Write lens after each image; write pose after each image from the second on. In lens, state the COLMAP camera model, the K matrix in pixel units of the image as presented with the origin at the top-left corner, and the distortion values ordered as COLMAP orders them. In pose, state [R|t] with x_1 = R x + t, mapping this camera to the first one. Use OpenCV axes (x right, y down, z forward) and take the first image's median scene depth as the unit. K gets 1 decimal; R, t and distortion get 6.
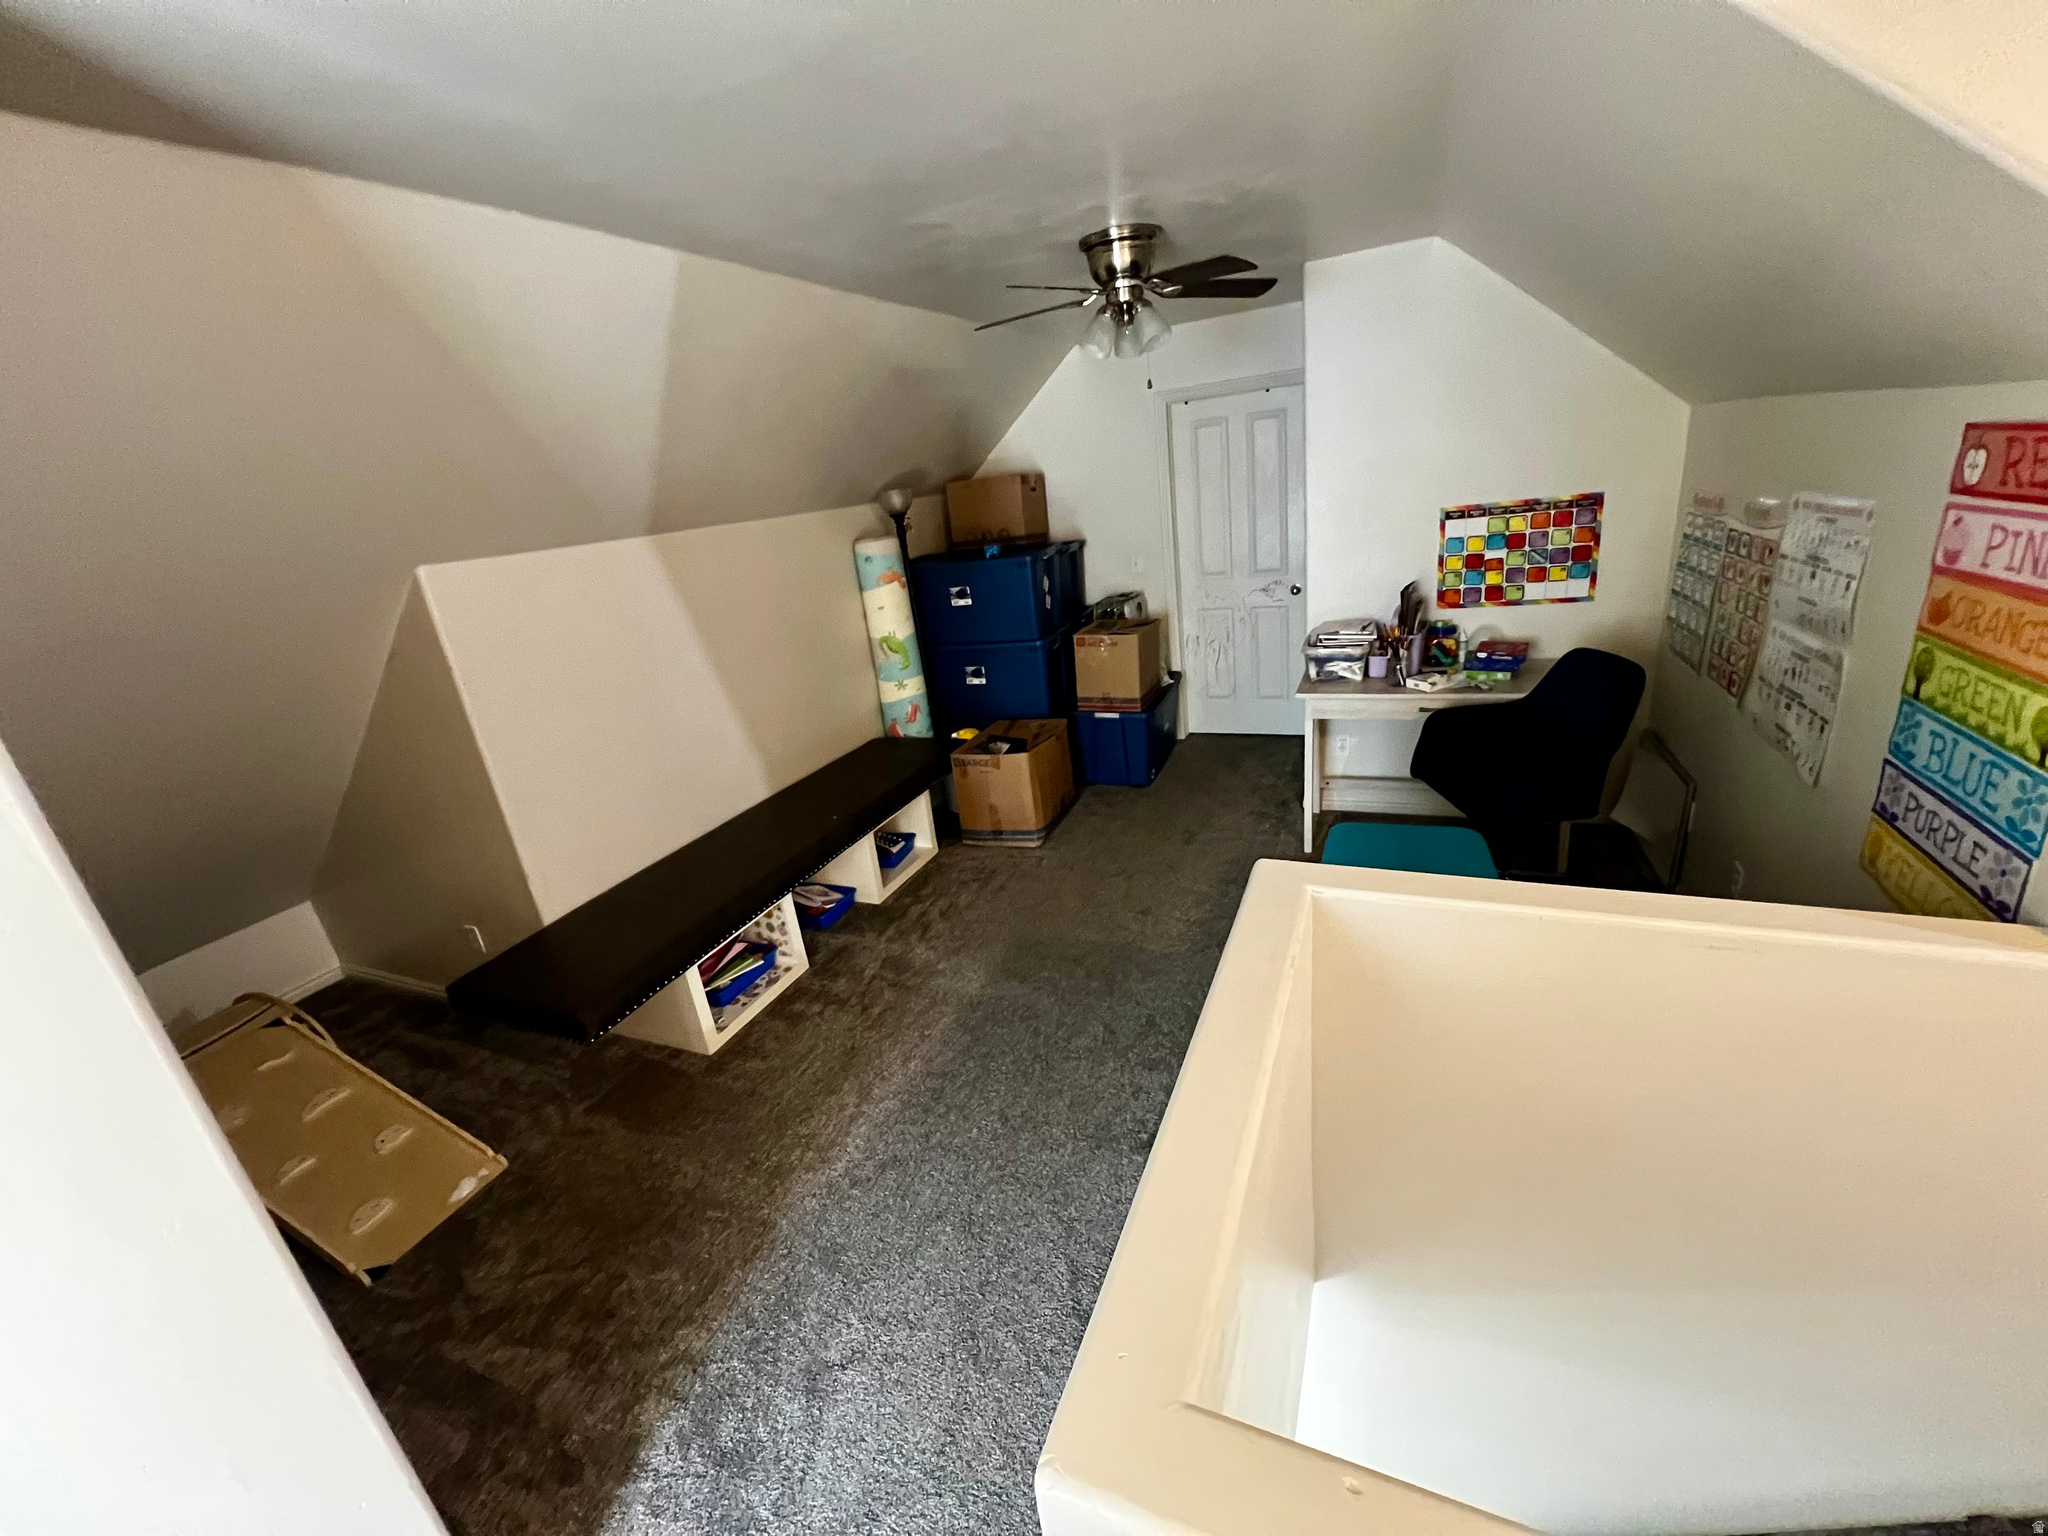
lens RADIAL K [[820.6, 0, 1025.7], [0, 820.6, 766.4], [0, 0, 1]] dist [-0.002154, -0.000029]
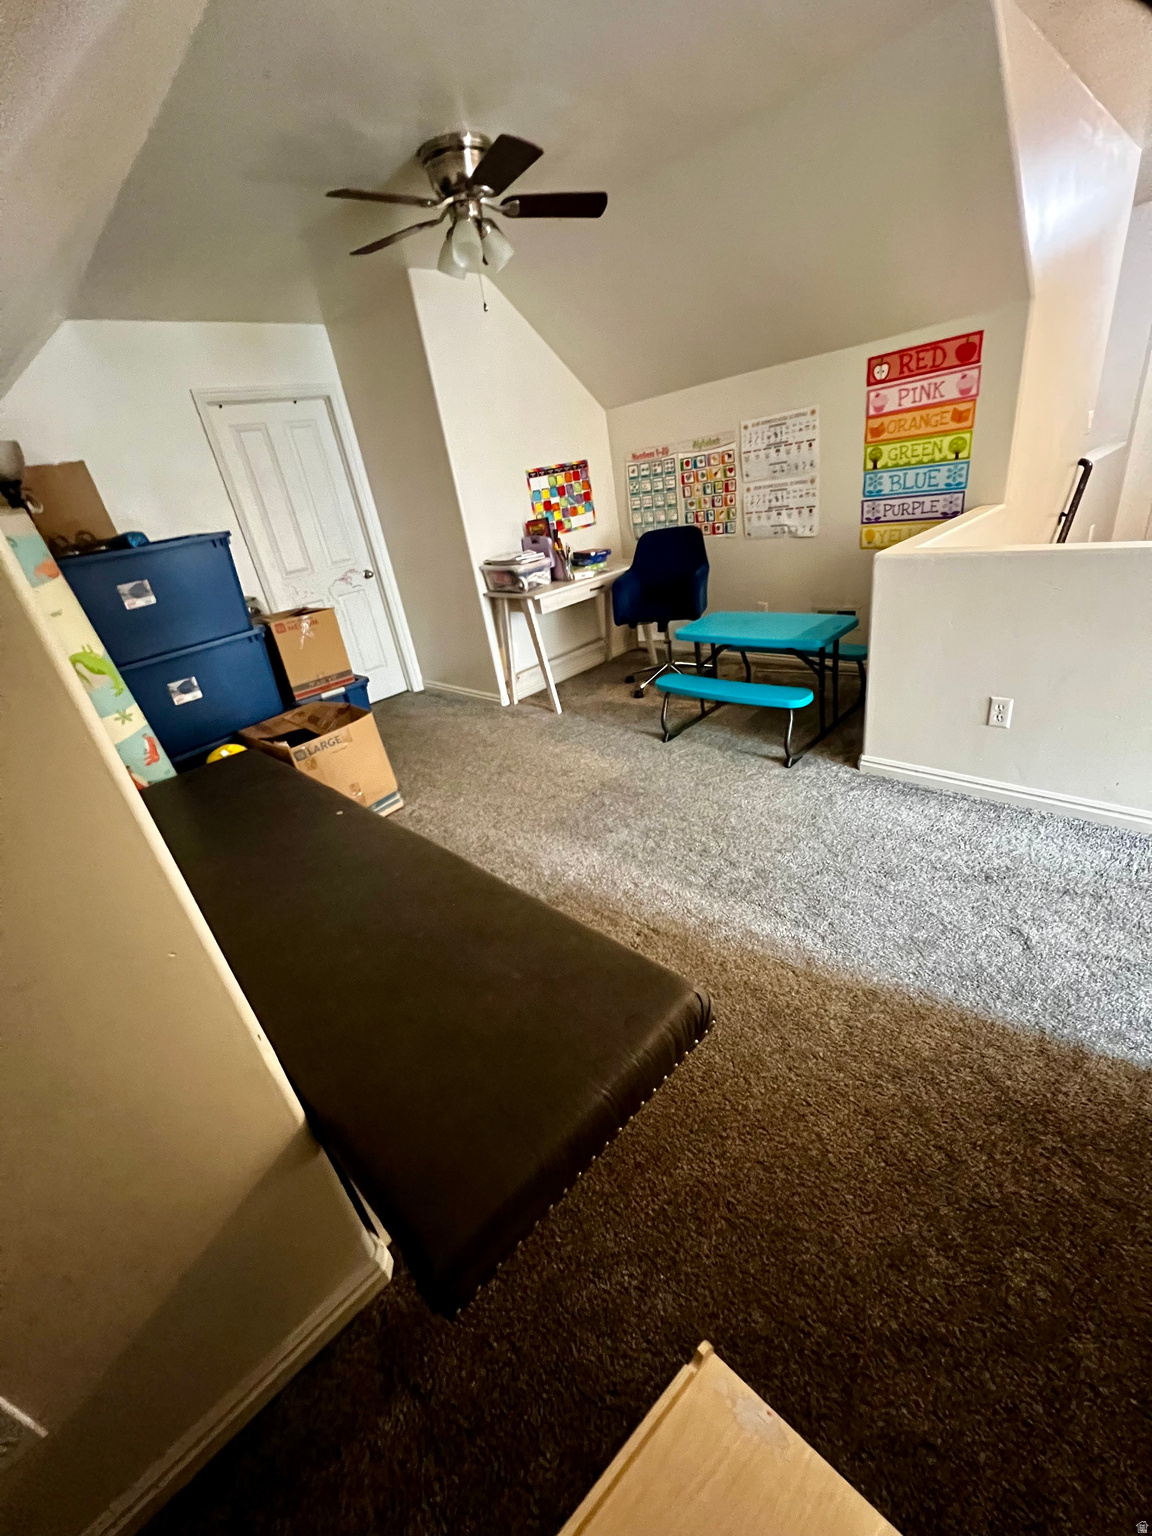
lens RADIAL K [[615.5, 0, 577.1], [0, 615.5, 769.0], [0, 0, 1]] dist [-0.002154, -0.000029]
pose [[0.375049, -0.345603, 0.860173, -0.653586], [0.412377, 0.893238, 0.179085, 0.014776], [-0.830231, 0.287550, 0.477527, 0.558266]]
